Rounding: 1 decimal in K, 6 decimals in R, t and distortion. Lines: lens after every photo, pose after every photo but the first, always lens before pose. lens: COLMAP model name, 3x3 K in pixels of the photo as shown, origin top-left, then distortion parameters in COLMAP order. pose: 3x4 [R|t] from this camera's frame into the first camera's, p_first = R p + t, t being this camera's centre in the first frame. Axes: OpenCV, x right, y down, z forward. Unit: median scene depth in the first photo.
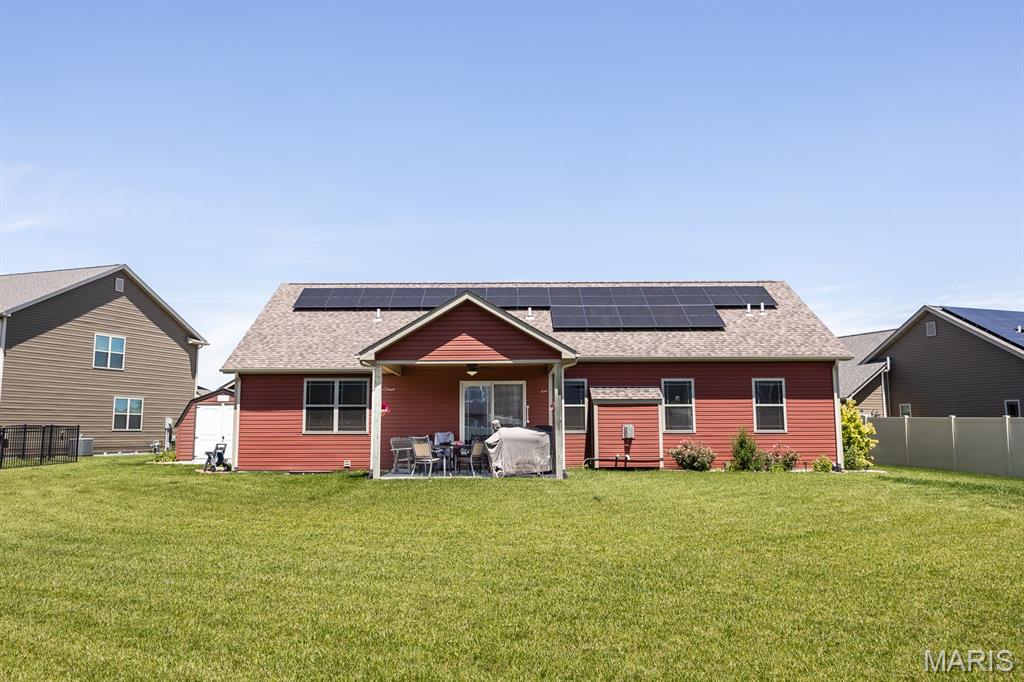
lens RADIAL K [[860.6, 0, 511.3], [0, 860.6, 336.2], [0, 0, 1]] dist [-0.009439, -0.004831]
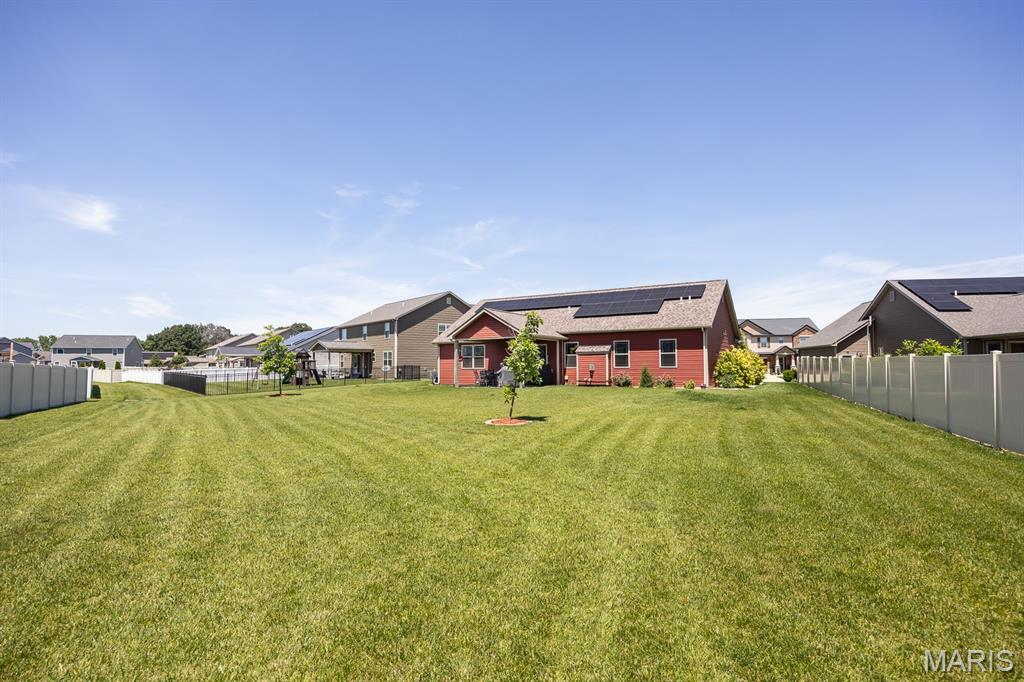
lens RADIAL K [[556.8, 0, 512.3], [0, 556.8, 344.2], [0, 0, 1]] dist [-0.001661, -0.000261]
pose [[0.858271, -0.024326, -0.512620, 0.650613], [0.059930, 0.996793, 0.053037, -0.024869], [0.509685, -0.076241, 0.856976, -0.218520]]
